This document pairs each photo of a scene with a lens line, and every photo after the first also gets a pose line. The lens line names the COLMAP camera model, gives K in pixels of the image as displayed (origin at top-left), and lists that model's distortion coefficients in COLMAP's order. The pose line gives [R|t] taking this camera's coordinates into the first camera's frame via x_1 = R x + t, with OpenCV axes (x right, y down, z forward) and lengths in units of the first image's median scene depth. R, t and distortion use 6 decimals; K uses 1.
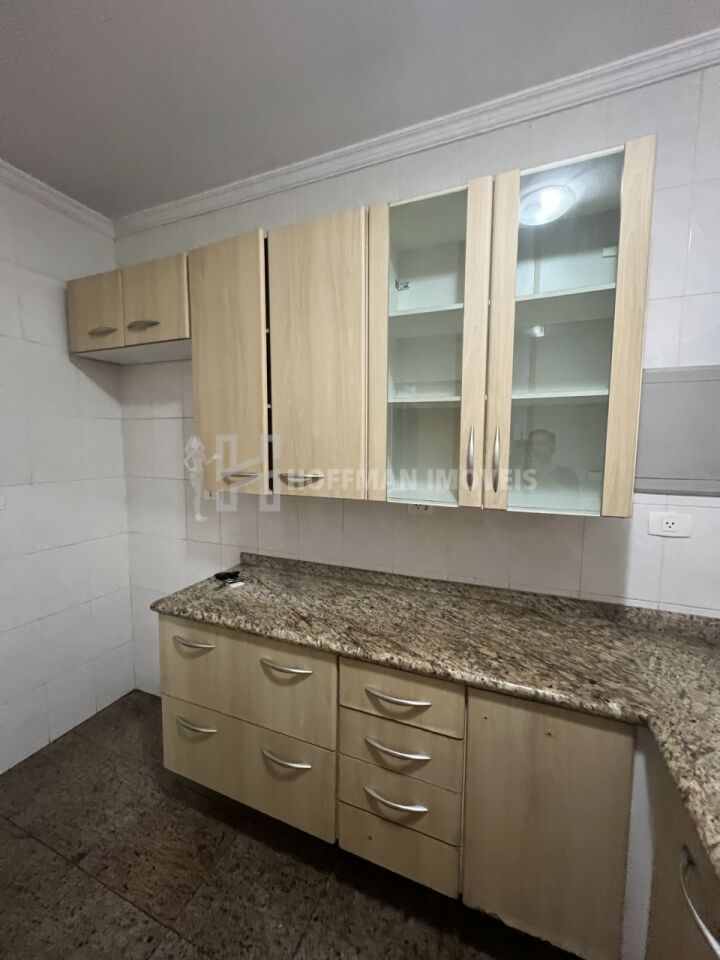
lens RADIAL K [[382.9, 0, 361.9], [0, 382.9, 480.4], [0, 0, 1]] dist [-0.000756, -0.000001]
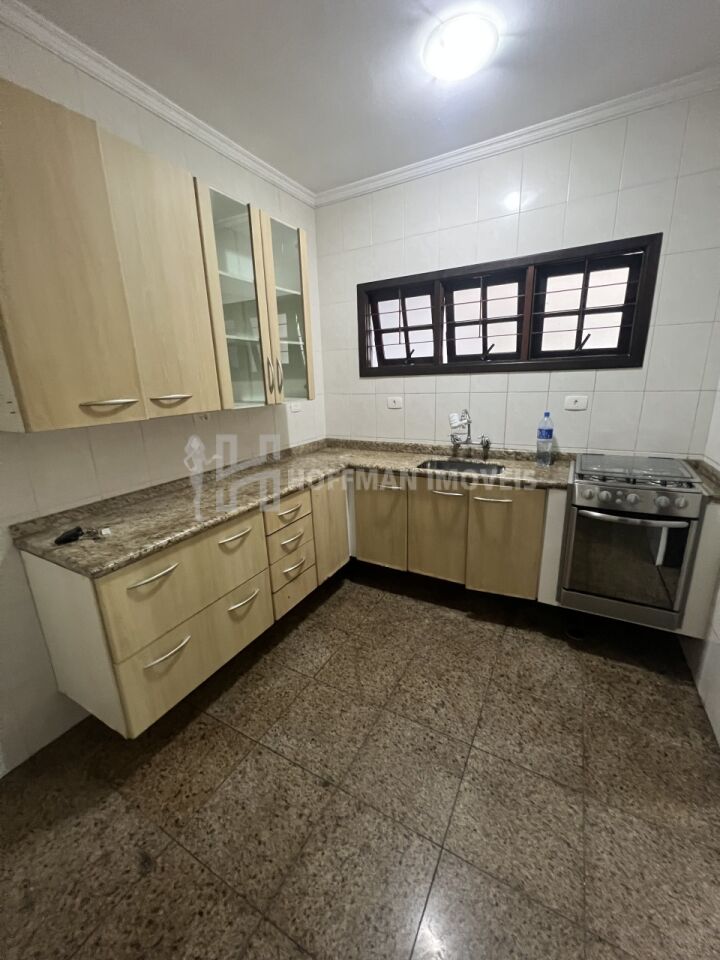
lens RADIAL K [[382.9, 0, 358.2], [0, 382.9, 475.8], [0, 0, 1]] dist [-0.000756, -0.000001]
pose [[0.113812, -0.262119, 0.958301, -1.246806], [0.125661, 0.960620, 0.247829, -0.001311], [-0.985523, 0.092215, 0.142268, 0.318981]]
